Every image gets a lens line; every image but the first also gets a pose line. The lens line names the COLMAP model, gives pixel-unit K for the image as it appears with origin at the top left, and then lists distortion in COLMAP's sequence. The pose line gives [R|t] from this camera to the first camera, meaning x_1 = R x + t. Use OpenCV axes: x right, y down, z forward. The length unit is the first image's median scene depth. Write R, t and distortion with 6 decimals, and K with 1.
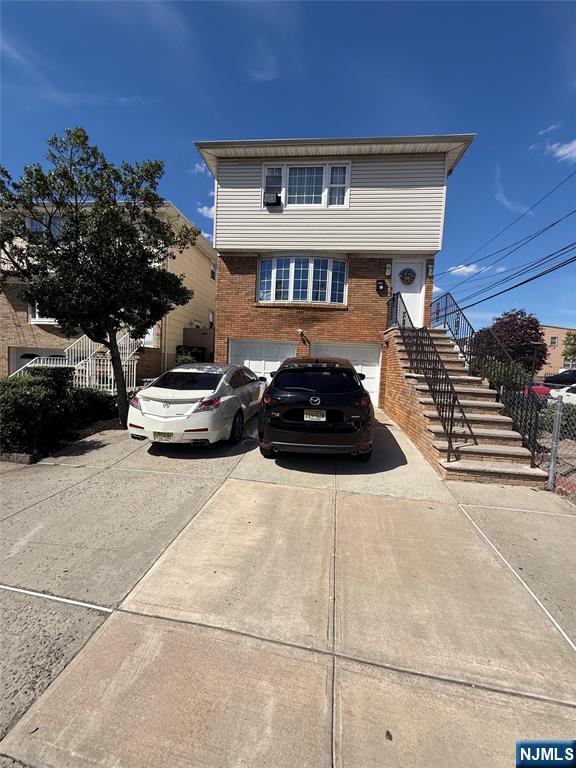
lens RADIAL K [[304.8, 0, 298.4], [0, 304.8, 384.5], [0, 0, 1]] dist [0.000494, 0.000359]
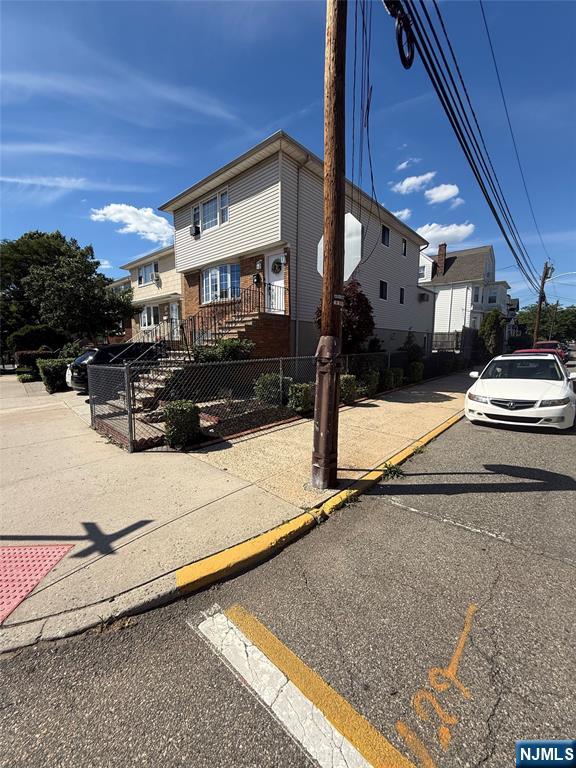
lens RADIAL K [[304.8, 0, 298.4], [0, 304.8, 384.5], [0, 0, 1]] dist [0.000494, 0.000359]
pose [[0.821767, 0.025066, -0.569272, 1.154598], [0.002436, 0.998868, 0.047497, 0.040986], [0.569818, -0.040418, 0.820776, 0.083924]]
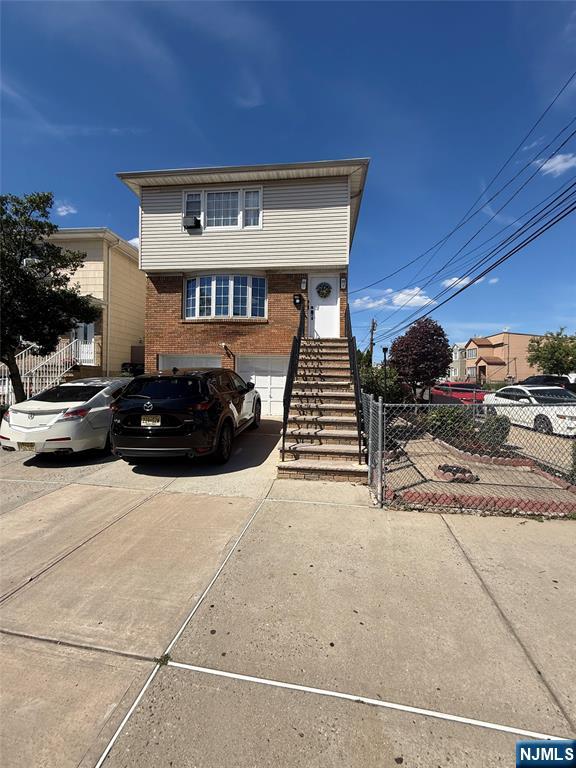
lens RADIAL K [[304.8, 0, 298.4], [0, 304.8, 384.5], [0, 0, 1]] dist [0.000494, 0.000359]
pose [[0.999509, -0.031278, -0.002029, 0.276118], [0.031134, 0.998220, -0.050859, 0.021727], [0.003616, 0.050771, 0.998704, -0.032414]]
